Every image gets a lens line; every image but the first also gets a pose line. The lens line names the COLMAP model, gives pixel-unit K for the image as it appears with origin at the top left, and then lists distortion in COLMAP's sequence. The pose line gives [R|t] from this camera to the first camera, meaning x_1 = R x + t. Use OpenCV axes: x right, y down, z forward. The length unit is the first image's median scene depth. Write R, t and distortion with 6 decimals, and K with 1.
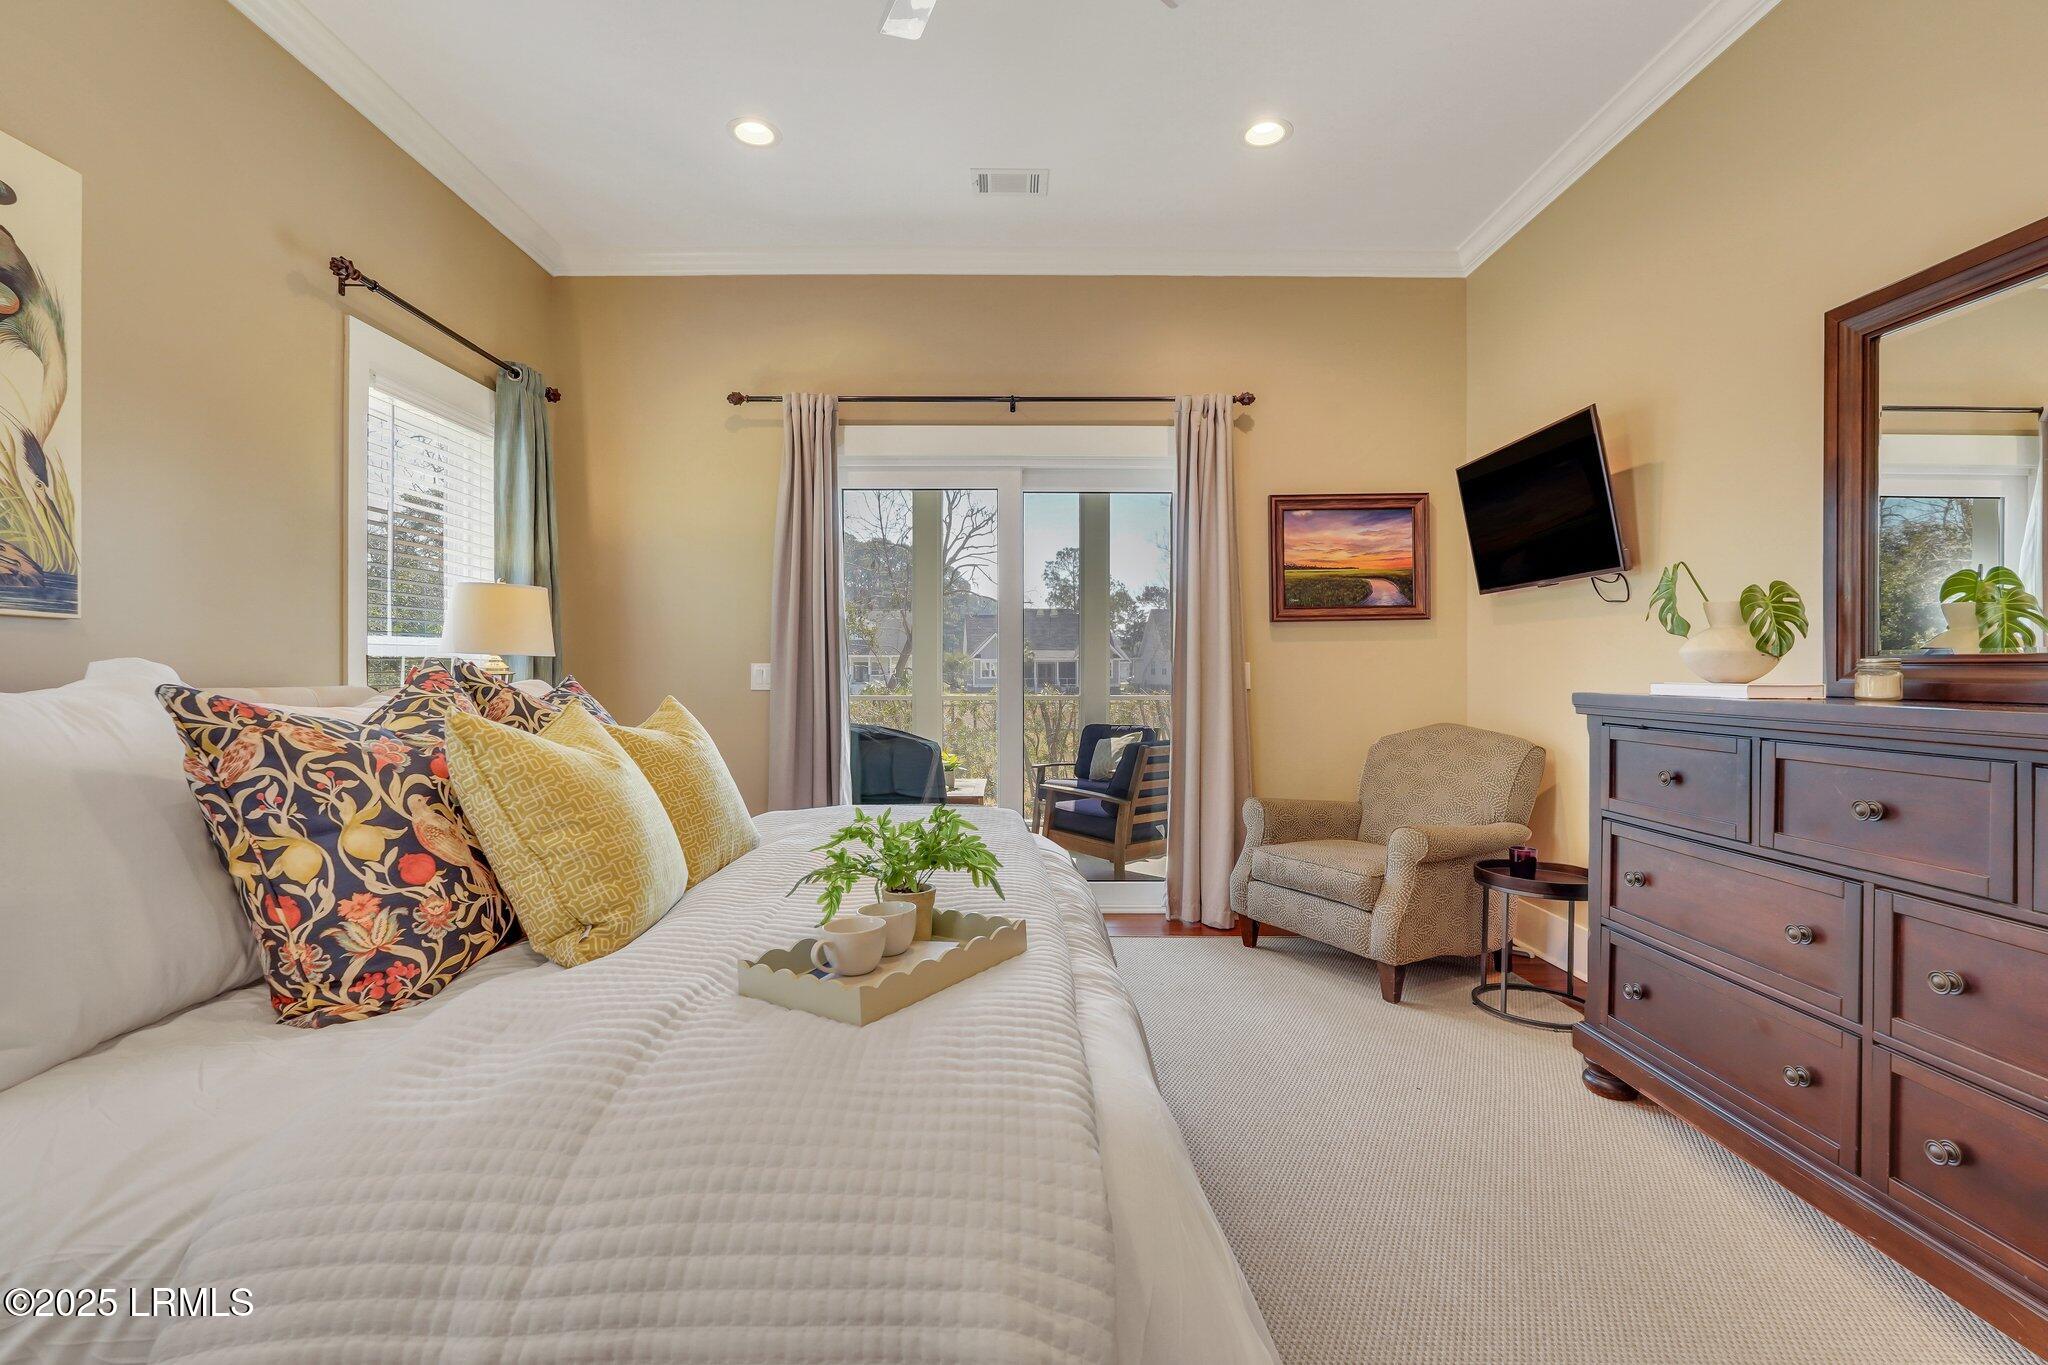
lens RADIAL K [[926.9, 0, 1024.0], [0, 926.9, 682.5], [0, 0, 1]] dist [0.011572, 0.000777]
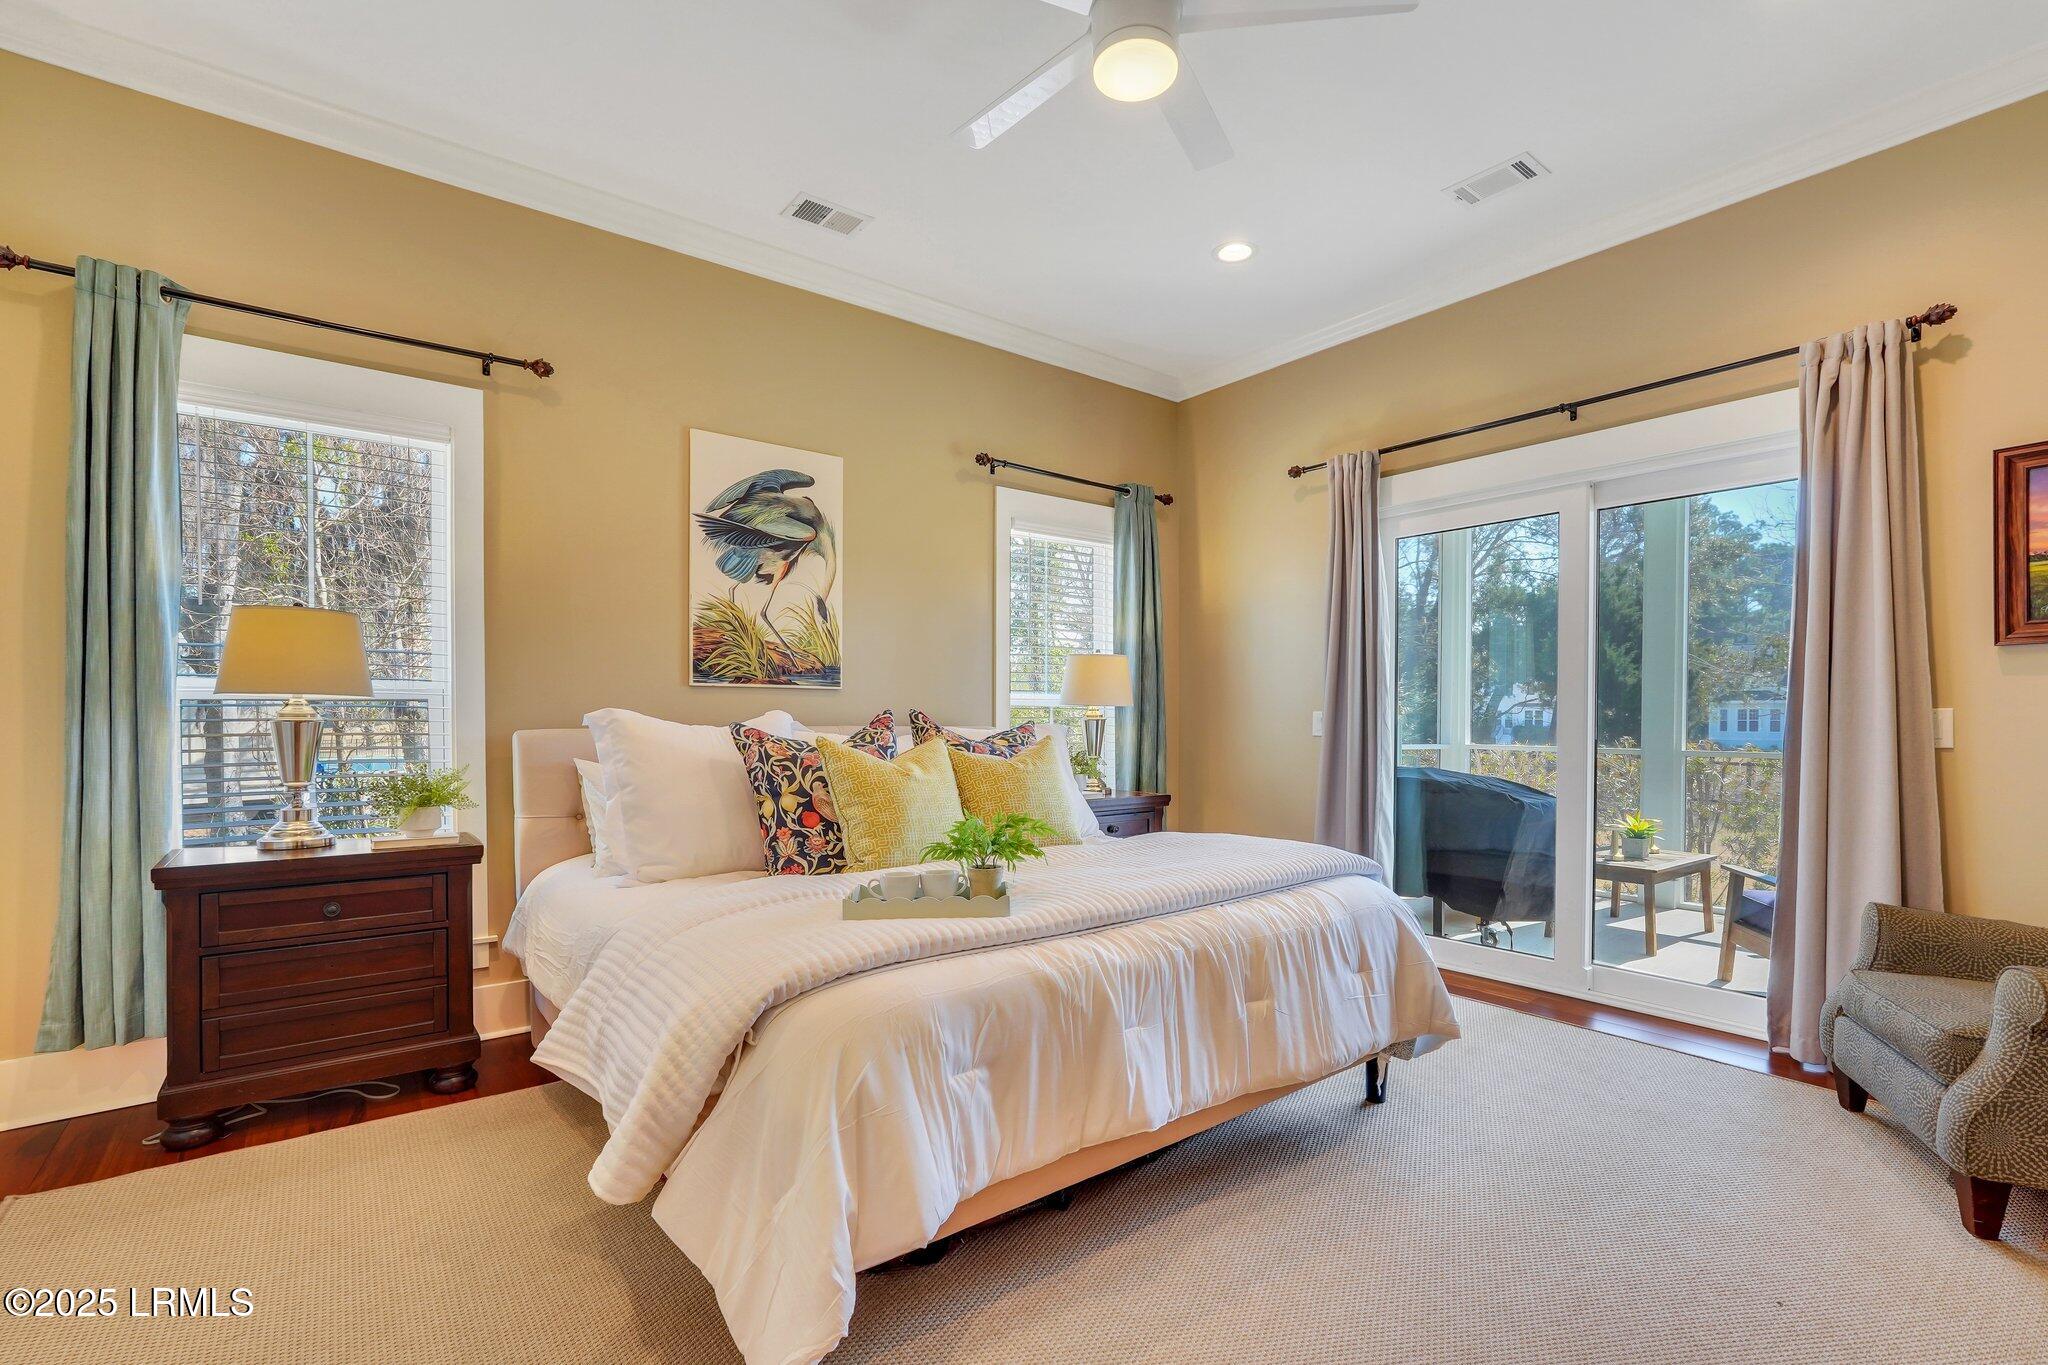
lens RADIAL K [[946.7, 0, 1023.7], [0, 946.7, 756.1], [0, 0, 1]] dist [-0.000832, 0.020549]
pose [[0.616758, 0.036336, -0.786313, 0.807829], [-0.014601, 0.999290, 0.034725, -0.003899], [0.787017, -0.009936, 0.616851, 0.098029]]
